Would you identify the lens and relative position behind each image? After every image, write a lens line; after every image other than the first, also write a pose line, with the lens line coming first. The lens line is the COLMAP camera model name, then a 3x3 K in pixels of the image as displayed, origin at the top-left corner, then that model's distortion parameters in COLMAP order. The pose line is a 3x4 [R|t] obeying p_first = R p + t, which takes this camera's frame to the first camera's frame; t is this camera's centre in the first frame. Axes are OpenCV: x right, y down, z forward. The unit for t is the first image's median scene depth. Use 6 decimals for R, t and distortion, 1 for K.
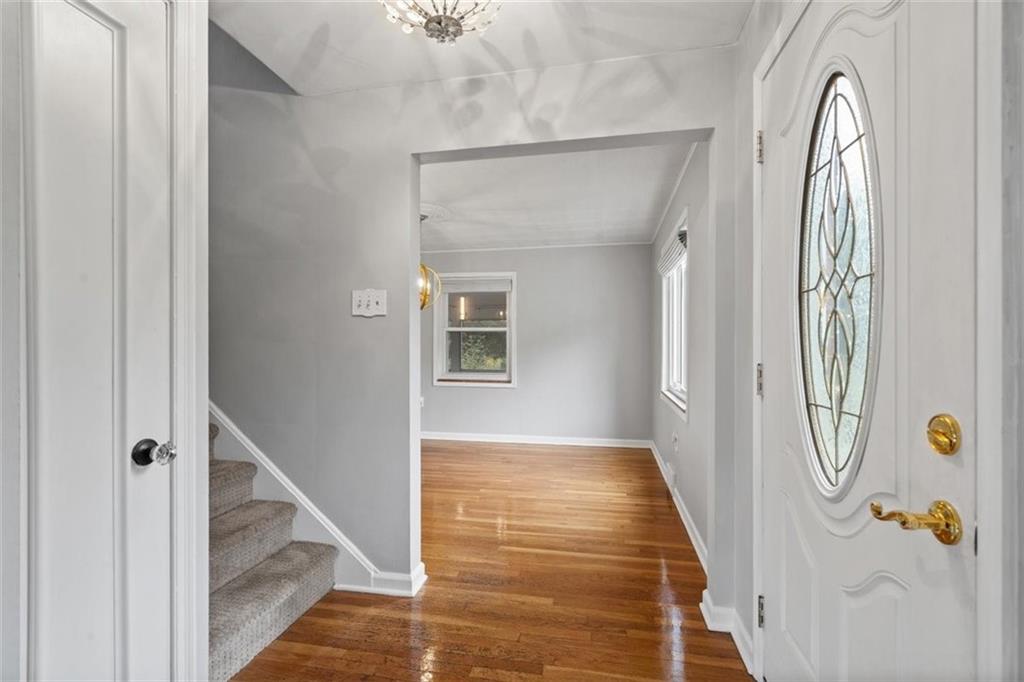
lens RADIAL K [[465.4, 0, 512.5], [0, 465.4, 334.9], [0, 0, 1]] dist [0.001507, 0.000236]
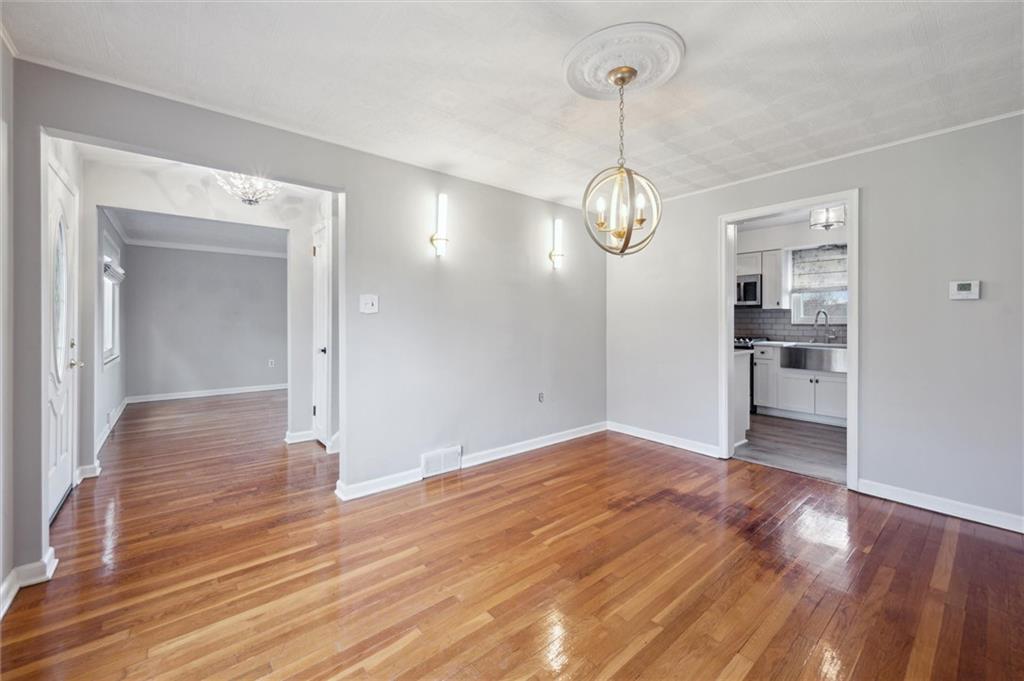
lens RADIAL K [[409.8, 0, 512.2], [0, 409.8, 320.2], [0, 0, 1]] dist [-0.000691, -0.000013]
pose [[-0.630026, -0.000513, -0.776574, 0.346755], [0.017625, 0.999733, -0.014959, 0.033221], [0.776374, -0.023112, -0.629849, 1.775138]]
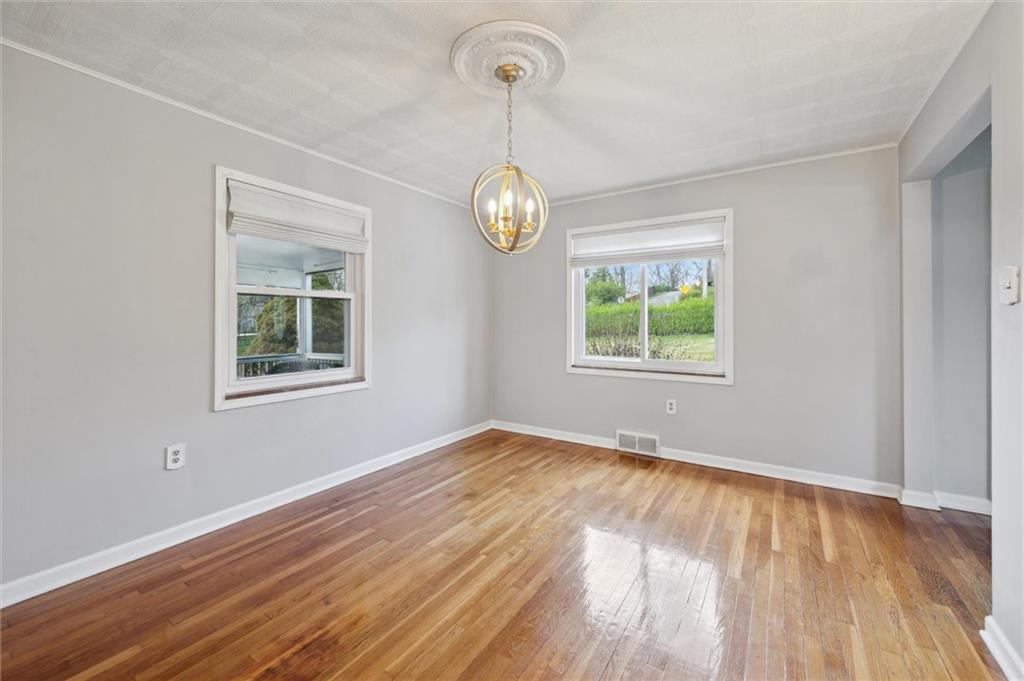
lens RADIAL K [[409.8, 0, 512.2], [0, 409.8, 320.2], [0, 0, 1]] dist [-0.000691, -0.000013]
pose [[0.385239, 0.001533, 0.922816, -0.916111], [-0.020561, 0.999765, 0.006922, 0.022923], [-0.922588, -0.021641, 0.385180, 1.225693]]
